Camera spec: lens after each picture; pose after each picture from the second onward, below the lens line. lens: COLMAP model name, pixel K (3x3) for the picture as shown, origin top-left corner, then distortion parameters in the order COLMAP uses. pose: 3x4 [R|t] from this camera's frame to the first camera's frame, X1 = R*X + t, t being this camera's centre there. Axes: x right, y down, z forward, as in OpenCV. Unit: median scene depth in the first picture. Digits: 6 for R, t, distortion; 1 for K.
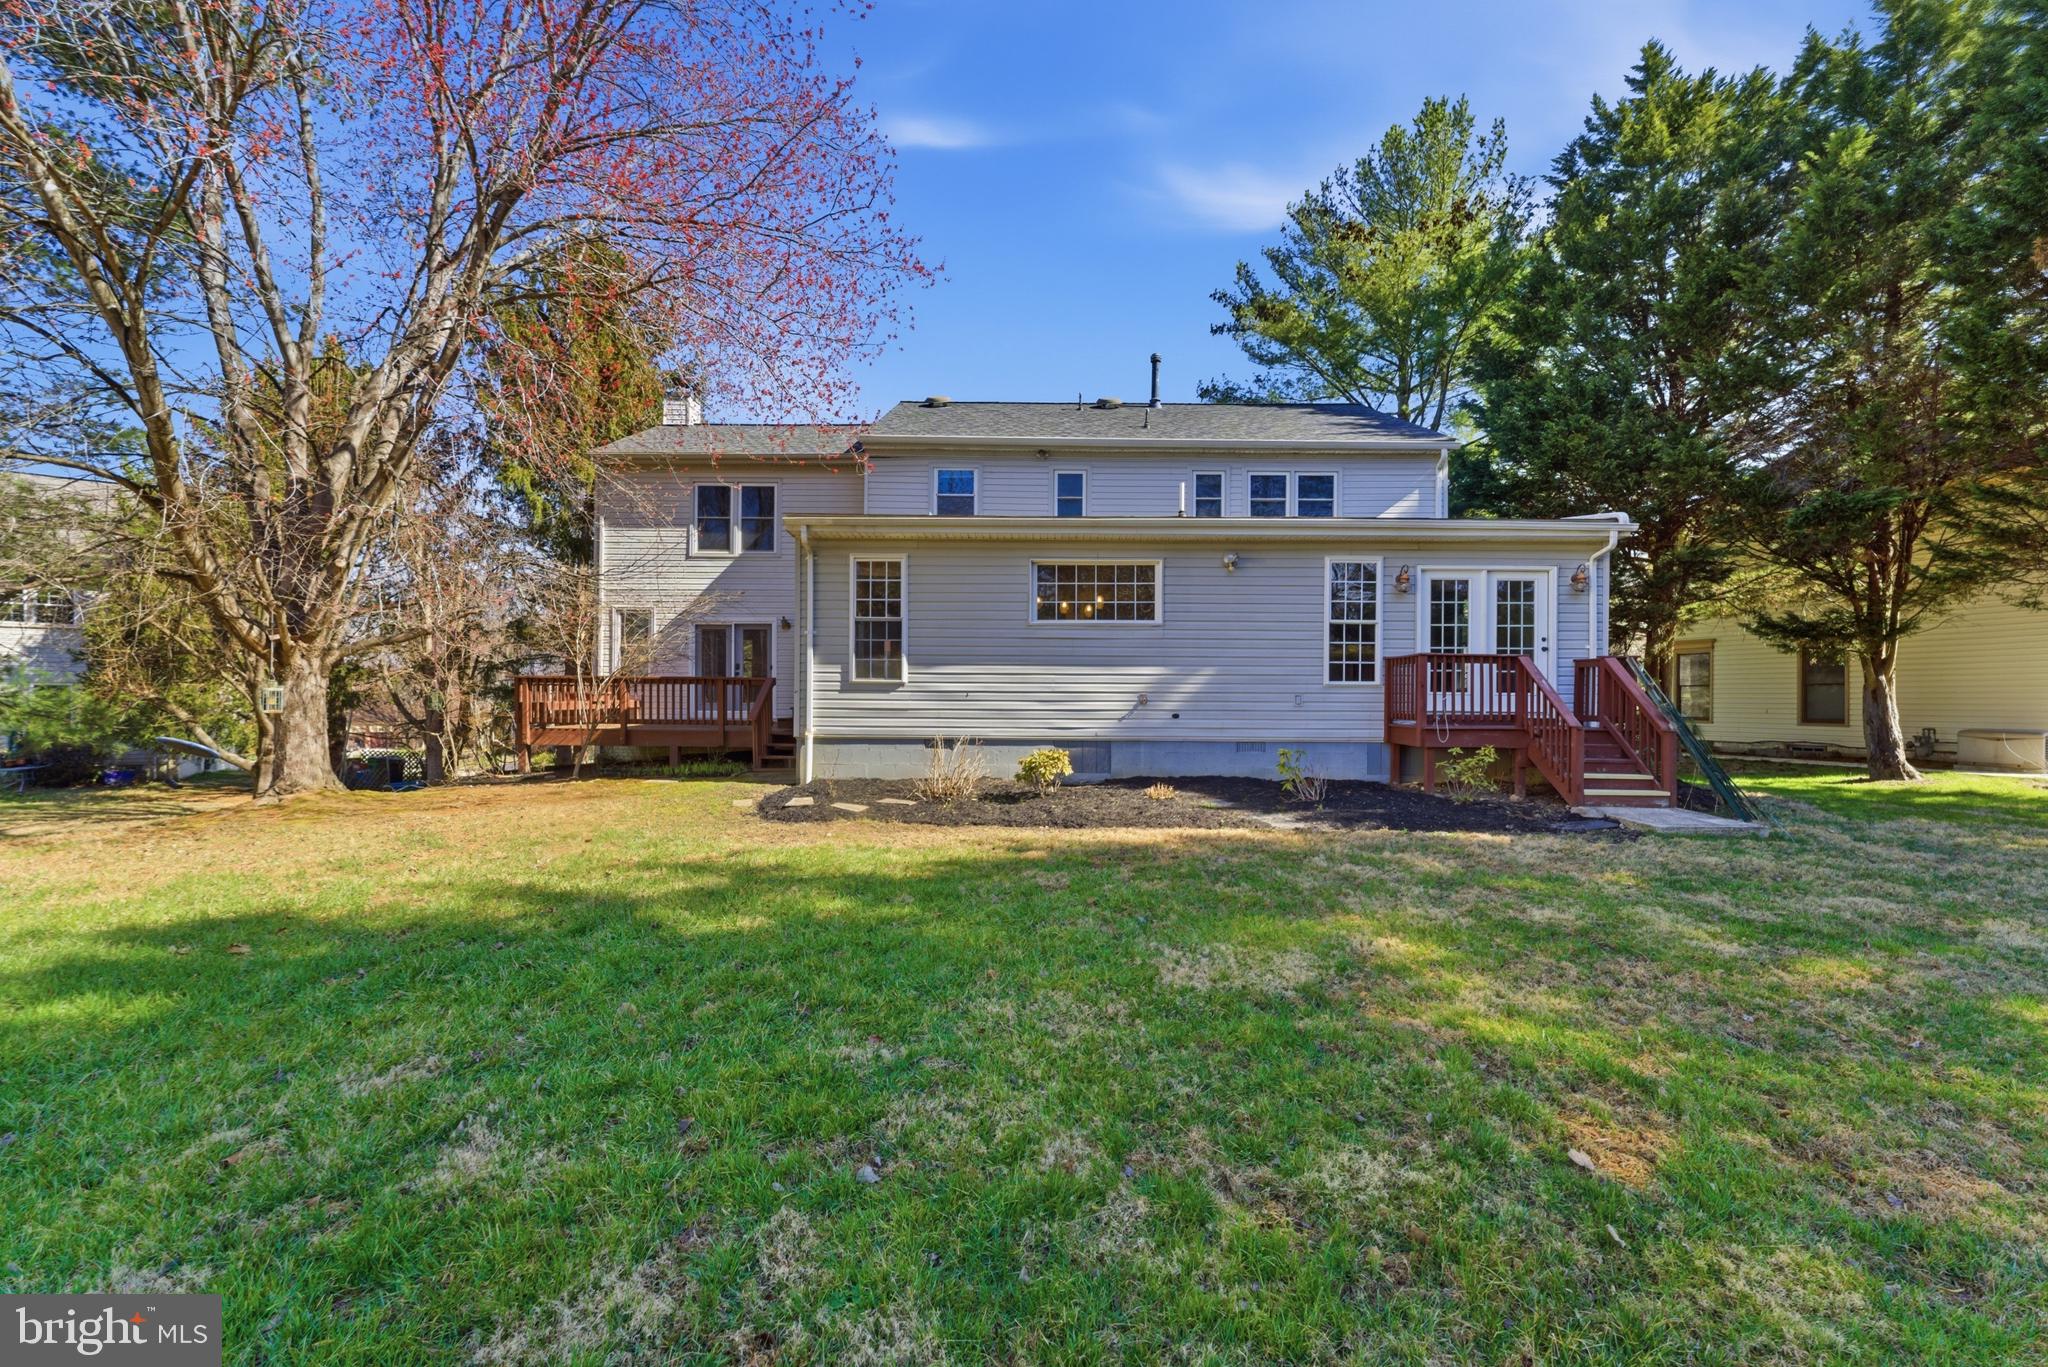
lens RADIAL K [[814.2, 0, 1024.4], [0, 814.2, 695.3], [0, 0, 1]] dist [-0.001344, -0.000027]
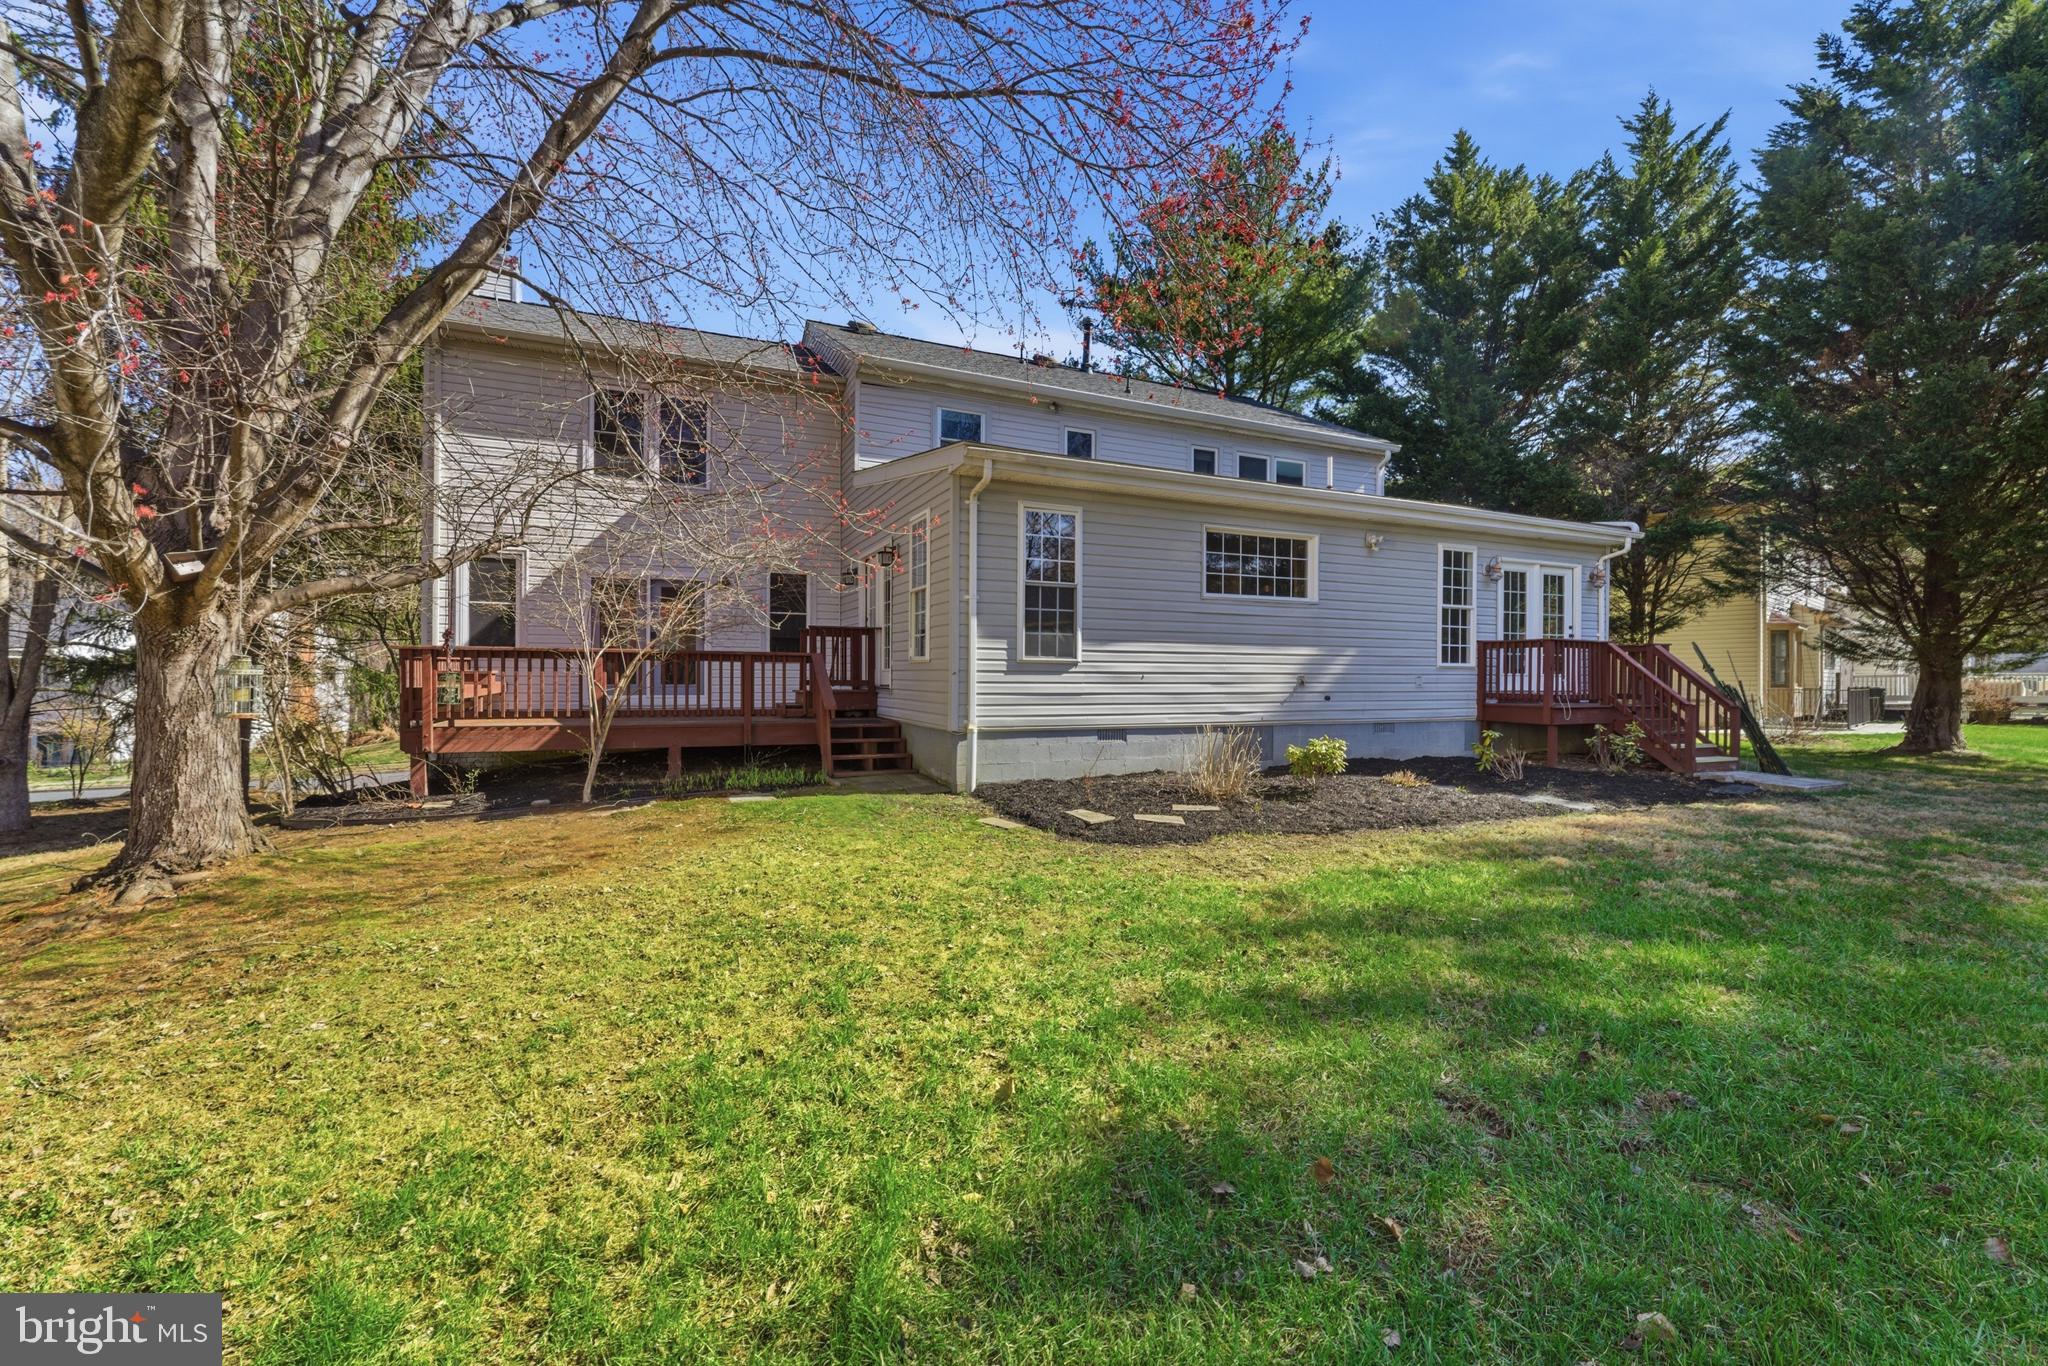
lens RADIAL K [[830.5, 0, 1018.9], [0, 830.5, 675.2], [0, 0, 1]] dist [-0.000492, 0.000222]
pose [[0.908437, -0.001501, 0.418019, -0.557536], [-0.000701, 0.999987, 0.005115, -0.006374], [-0.418021, -0.004940, 0.908424, 0.255113]]
